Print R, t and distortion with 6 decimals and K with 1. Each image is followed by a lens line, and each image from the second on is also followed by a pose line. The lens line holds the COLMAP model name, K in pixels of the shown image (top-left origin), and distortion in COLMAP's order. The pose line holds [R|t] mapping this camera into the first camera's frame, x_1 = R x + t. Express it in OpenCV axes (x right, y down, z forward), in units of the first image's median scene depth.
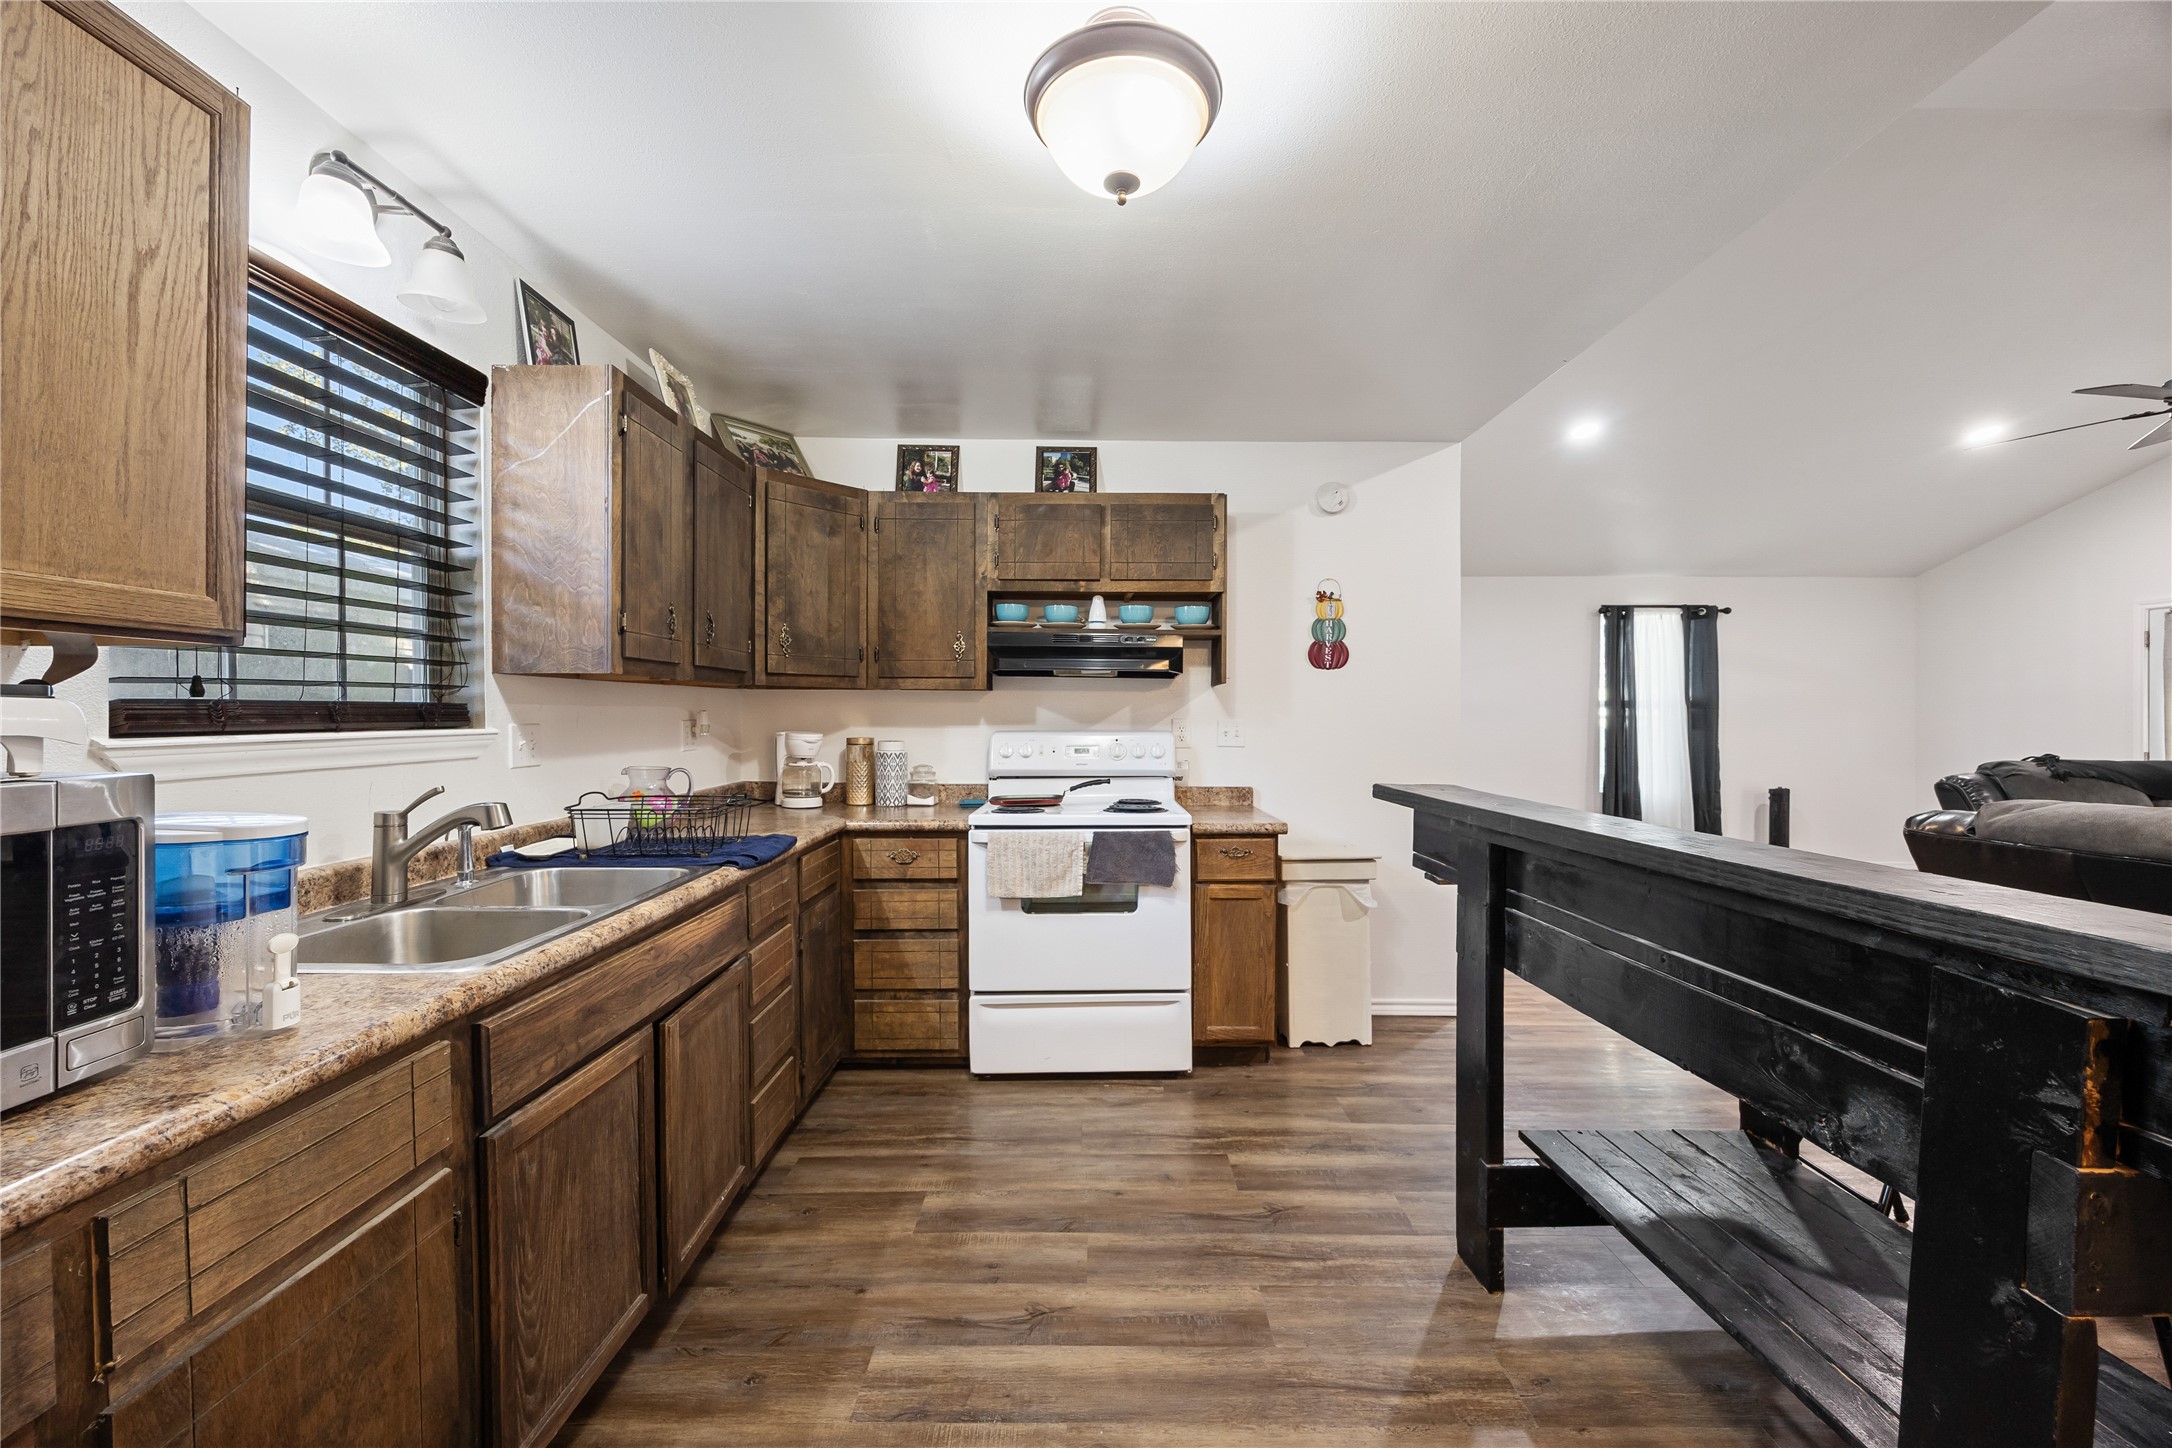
lens RADIAL K [[831.8, 0, 1085.8], [0, 831.8, 719.8], [0, 0, 1]] dist [-0.000980, 0.000092]
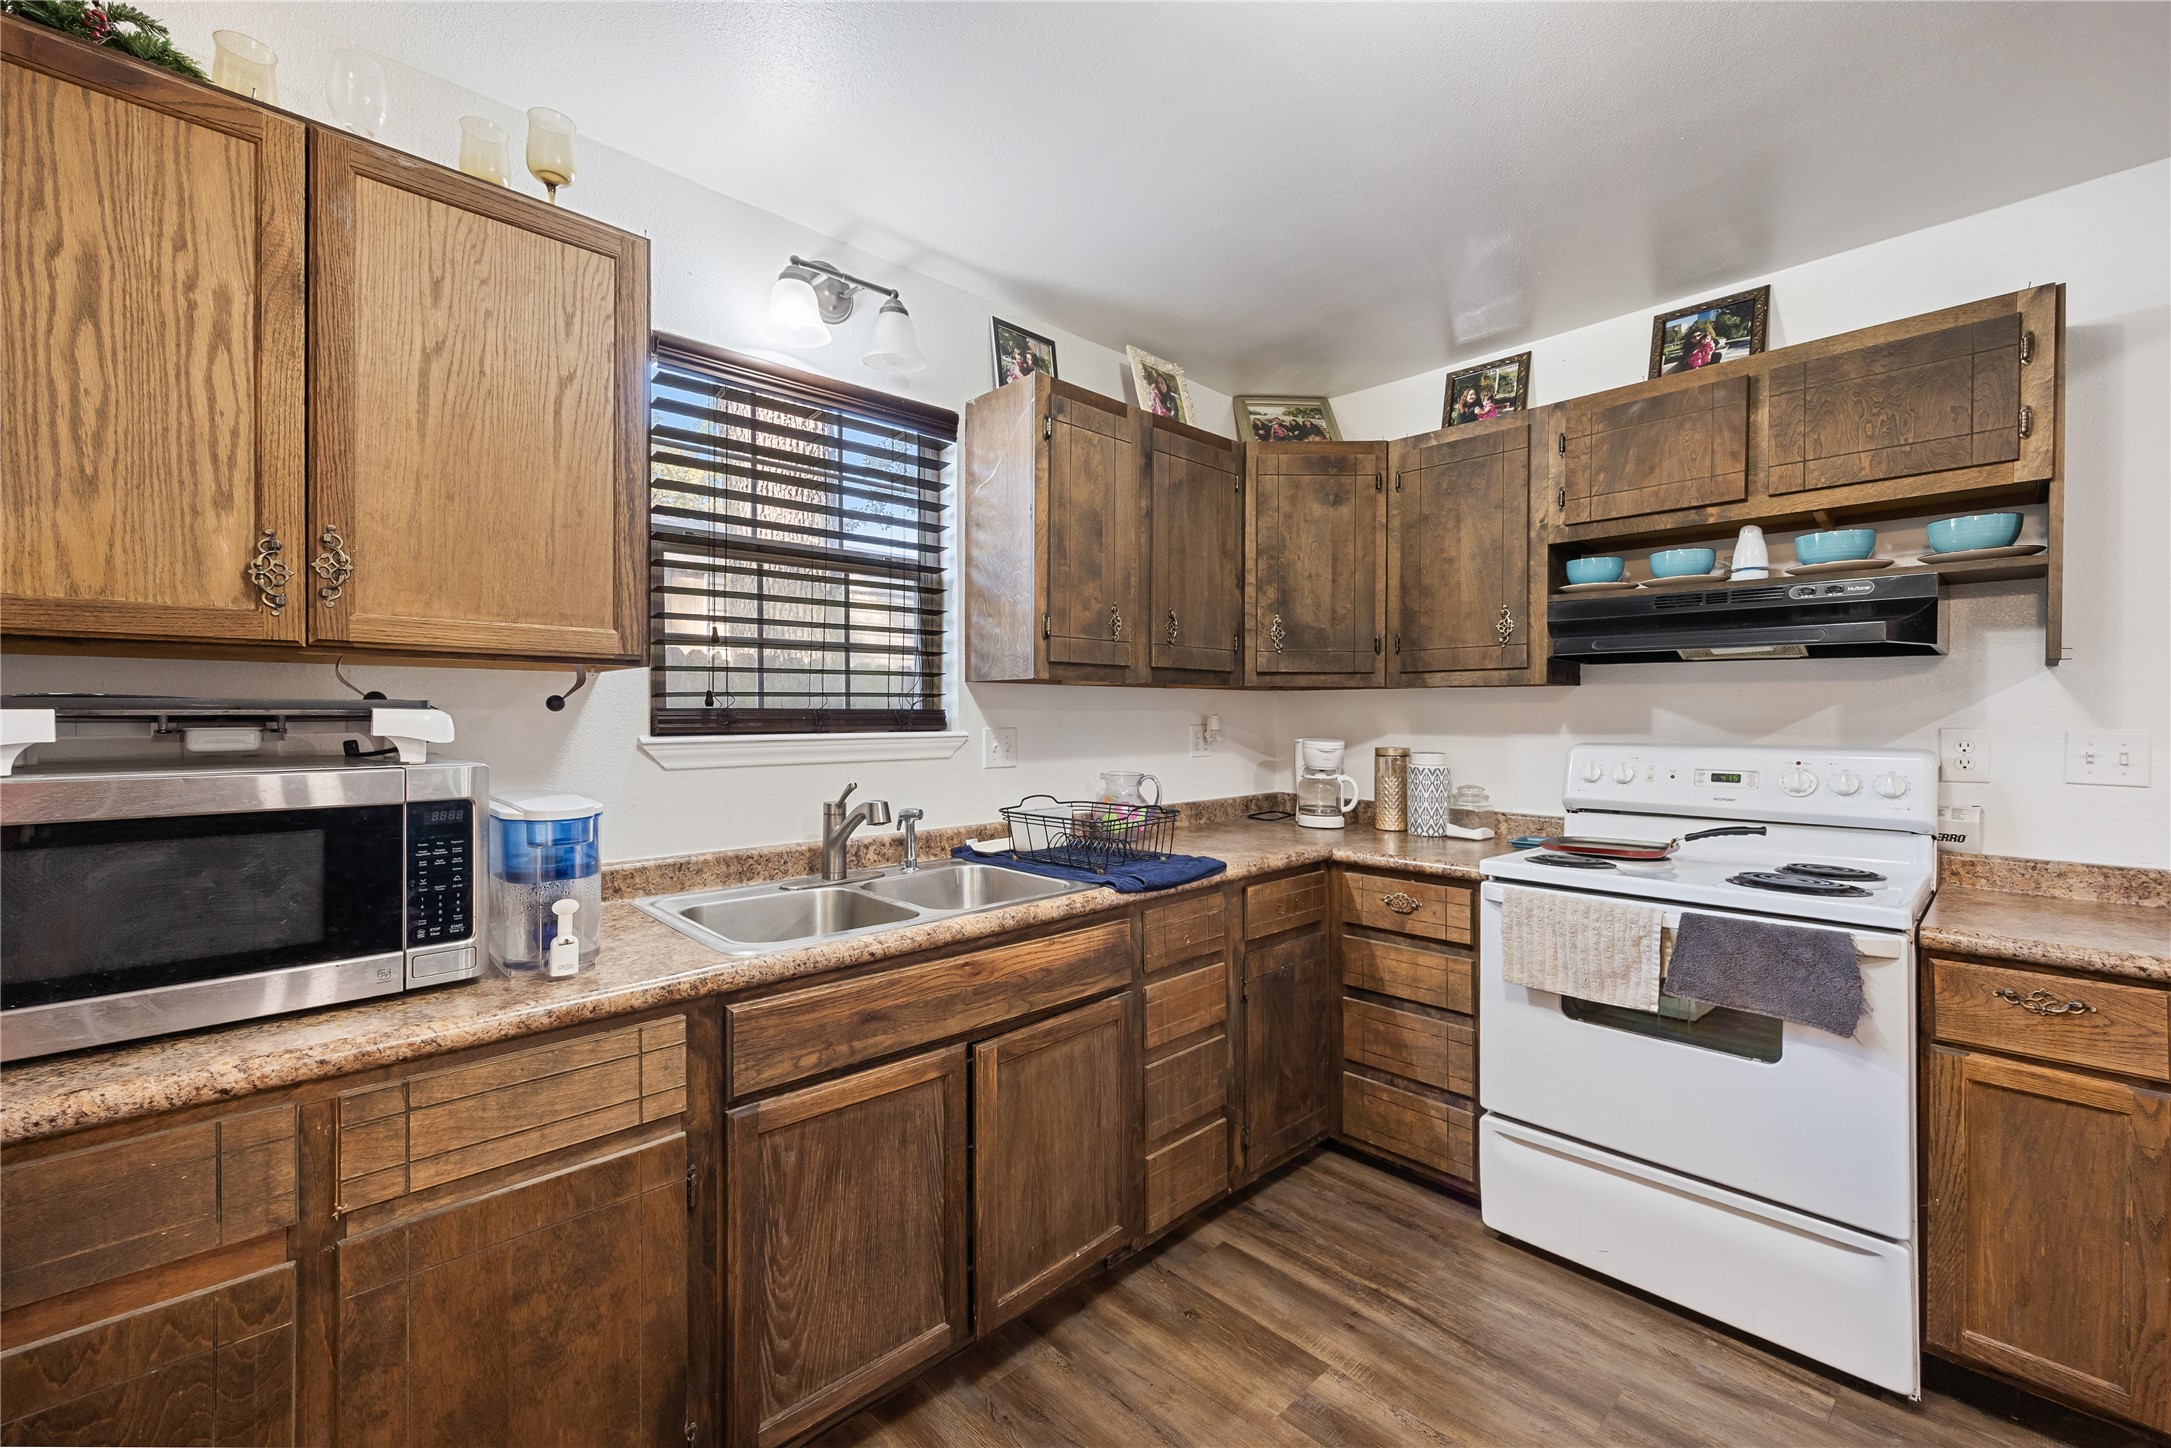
lens RADIAL K [[876.6, 0, 1085.5], [0, 876.6, 718.1], [0, 0, 1]] dist [0.010179, -0.000347]
pose [[0.685137, 0.001677, -0.728412, 0.195650], [-0.005487, 0.999981, -0.002859, -0.004217], [0.728393, 0.005956, 0.685133, 0.256078]]
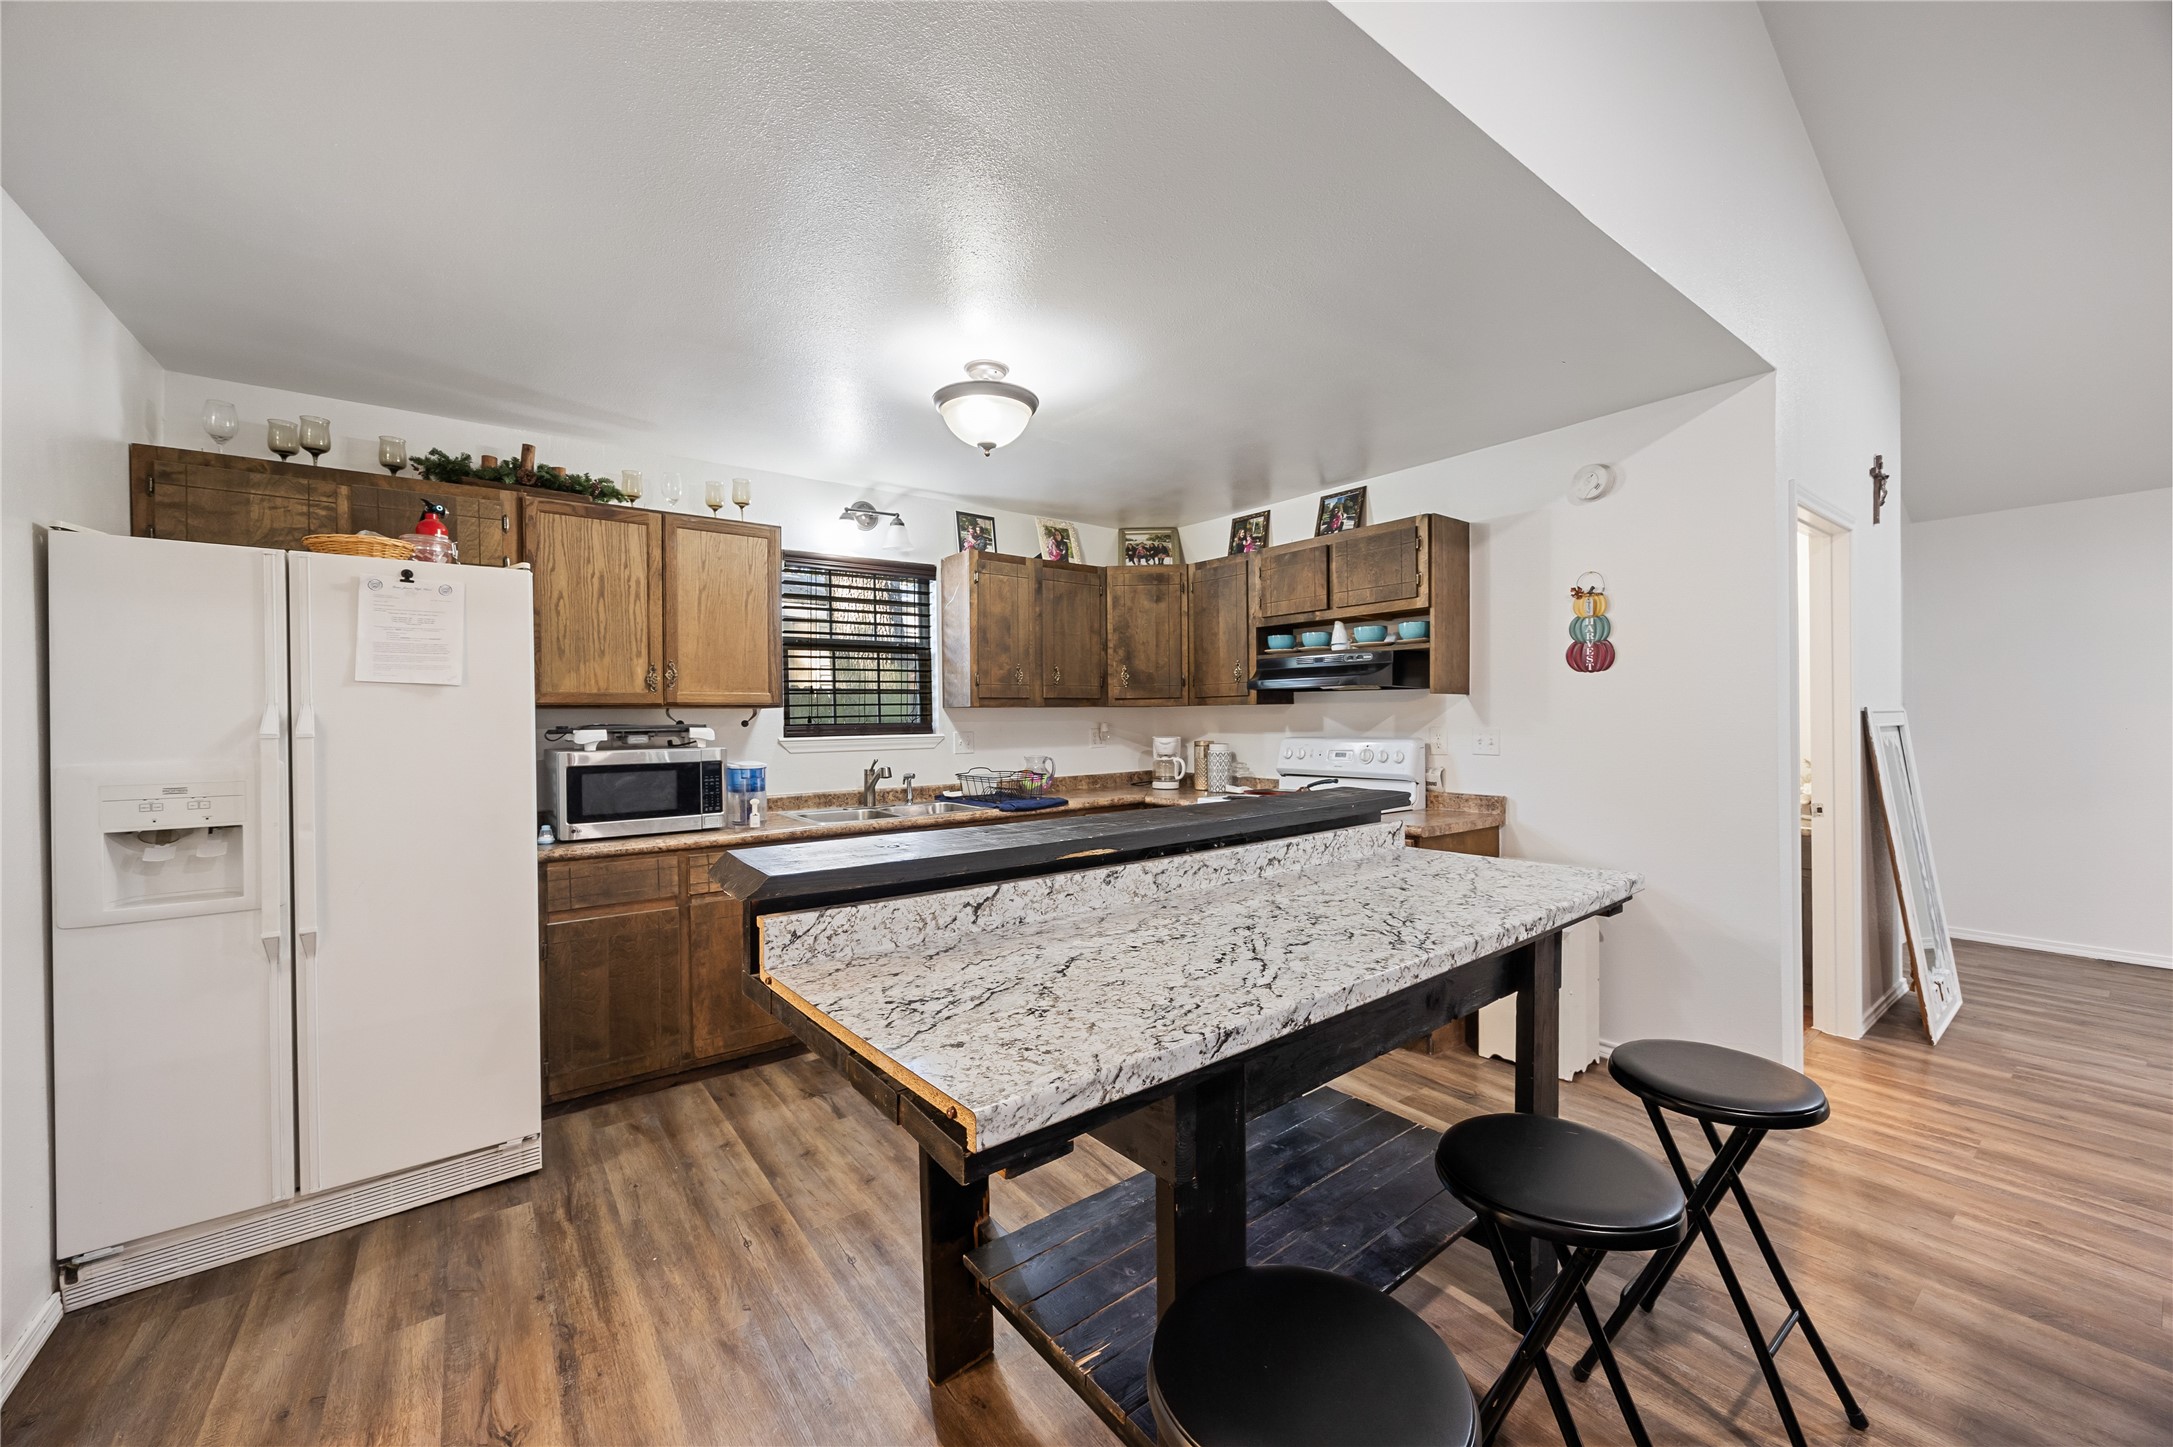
lens RADIAL K [[831.6, 0, 1092.4], [0, 831.6, 726.0], [0, 0, 1]] dist [-0.001620, -0.000141]
pose [[0.609446, -0.001505, -0.792826, 0.928470], [0.006283, 0.999976, 0.002932, -0.010956], [0.792803, -0.006769, 0.609441, 0.026091]]
